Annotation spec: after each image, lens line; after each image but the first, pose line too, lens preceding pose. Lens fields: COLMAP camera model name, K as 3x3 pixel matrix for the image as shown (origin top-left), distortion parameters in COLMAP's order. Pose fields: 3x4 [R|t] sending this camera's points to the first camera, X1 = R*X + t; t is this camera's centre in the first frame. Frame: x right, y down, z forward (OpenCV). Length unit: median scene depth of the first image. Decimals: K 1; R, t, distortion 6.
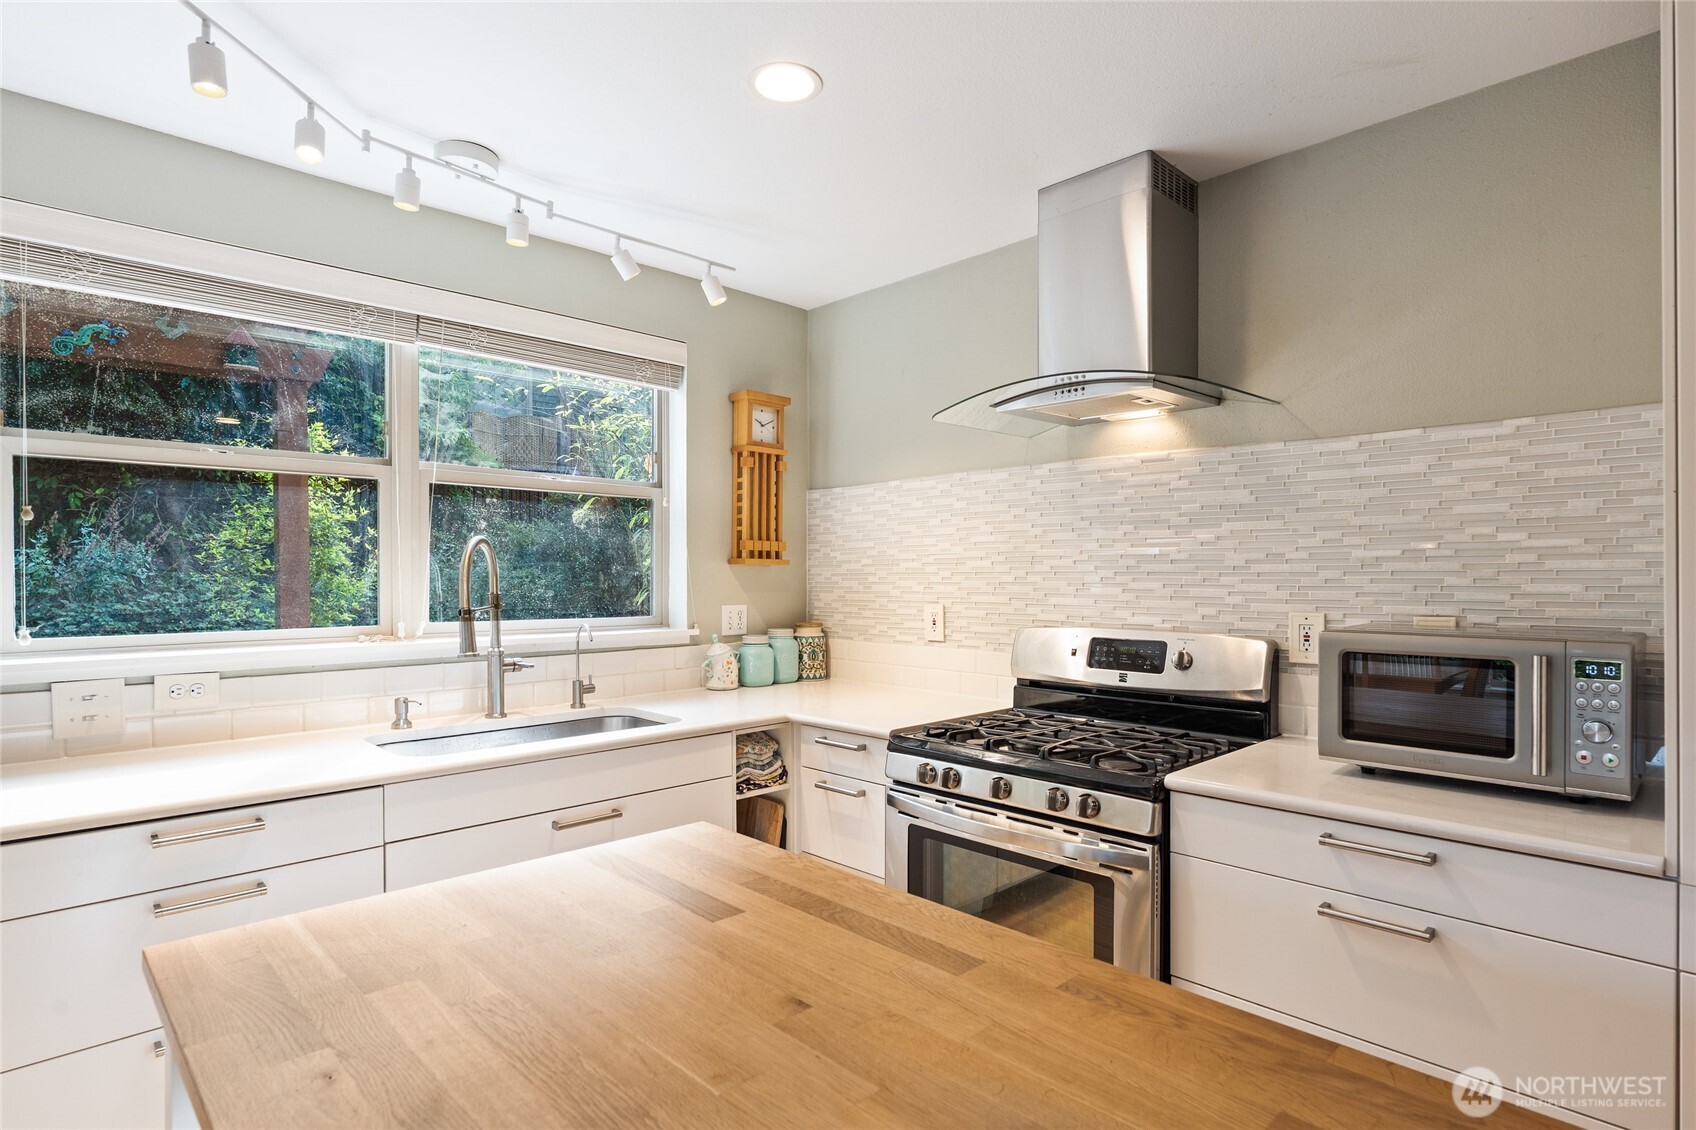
lens RADIAL K [[866.9, 0, 916.0], [0, 866.9, 584.4], [0, 0, 1]] dist [-0.007307, -0.000865]
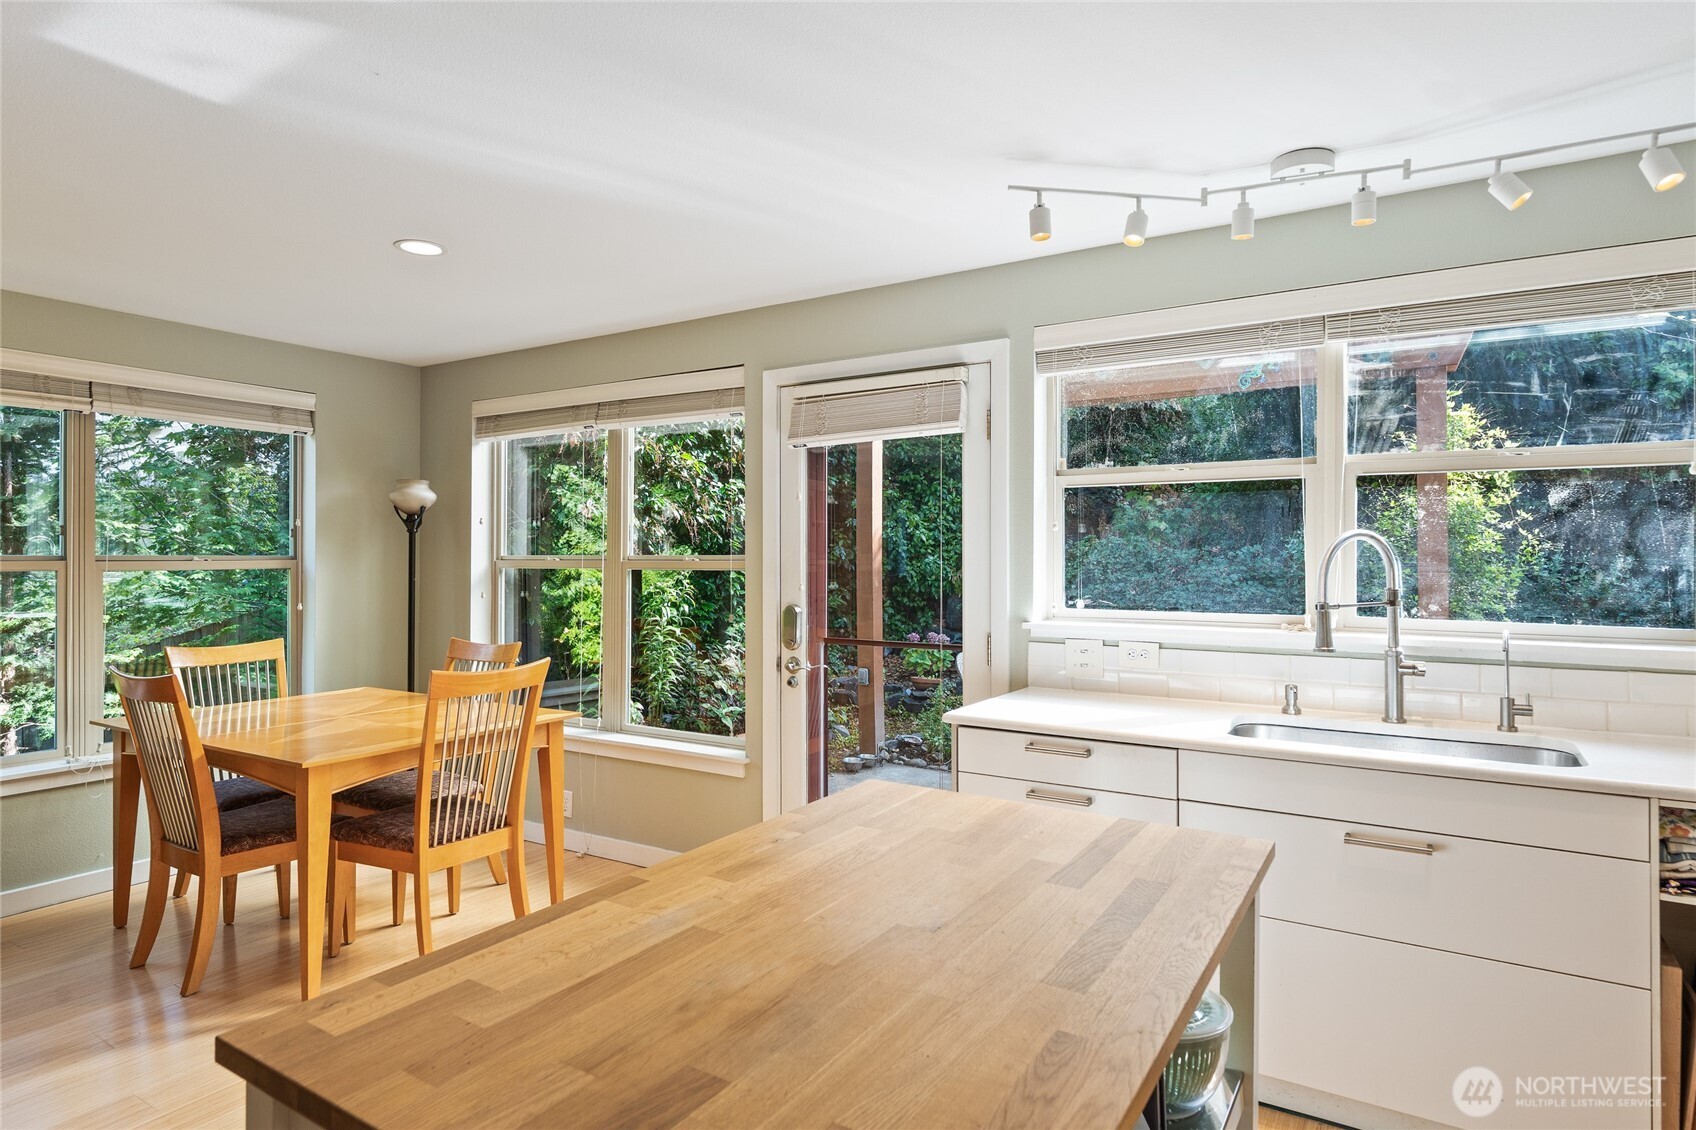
lens RADIAL K [[965.9, 0, 845.7], [0, 965.9, 554.5], [0, 0, 1]] dist [0.004467, 0.000574]
pose [[0.212224, 0.000175, -0.977221, 0.425978], [-0.013485, 0.999905, -0.002749, -0.016830], [0.977128, 0.013762, 0.212206, 0.203064]]
